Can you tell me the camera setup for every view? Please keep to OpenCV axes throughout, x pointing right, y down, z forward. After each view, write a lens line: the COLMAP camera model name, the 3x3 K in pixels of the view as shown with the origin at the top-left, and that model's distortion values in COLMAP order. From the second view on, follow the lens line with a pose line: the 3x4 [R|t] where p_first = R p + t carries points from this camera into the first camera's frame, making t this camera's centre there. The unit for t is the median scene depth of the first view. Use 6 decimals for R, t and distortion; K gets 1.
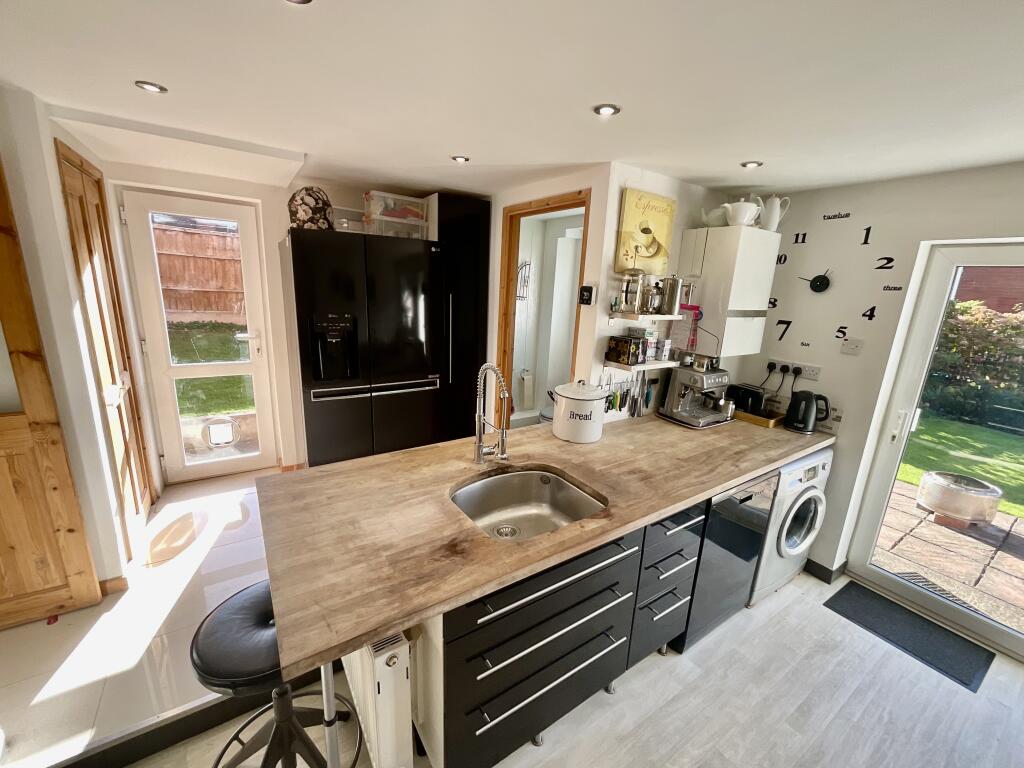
lens RADIAL K [[415.4, 0, 509.2], [0, 415.4, 382.7], [0, 0, 1]] dist [-0.000853, 0.000377]
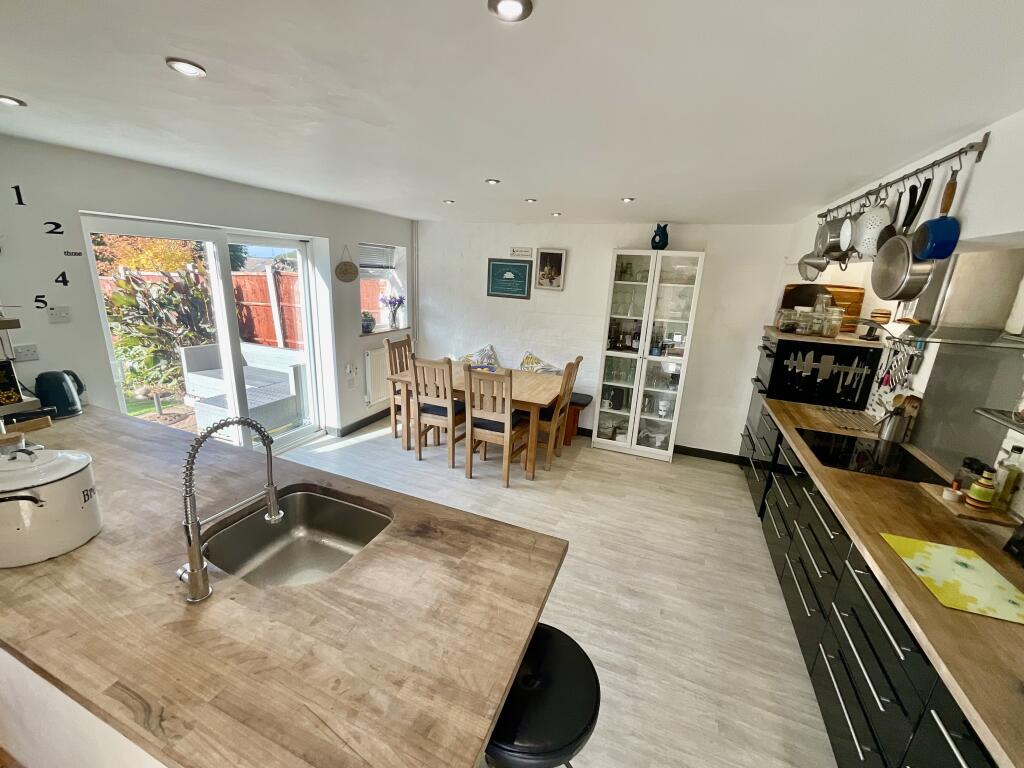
lens RADIAL K [[415.4, 0, 509.2], [0, 415.4, 382.7], [0, 0, 1]] dist [-0.000853, 0.000377]
pose [[-0.565089, -0.291168, 0.771943, -0.803541], [0.124420, 0.894878, 0.428617, -0.329844], [-0.815595, 0.338251, -0.469459, 0.937653]]
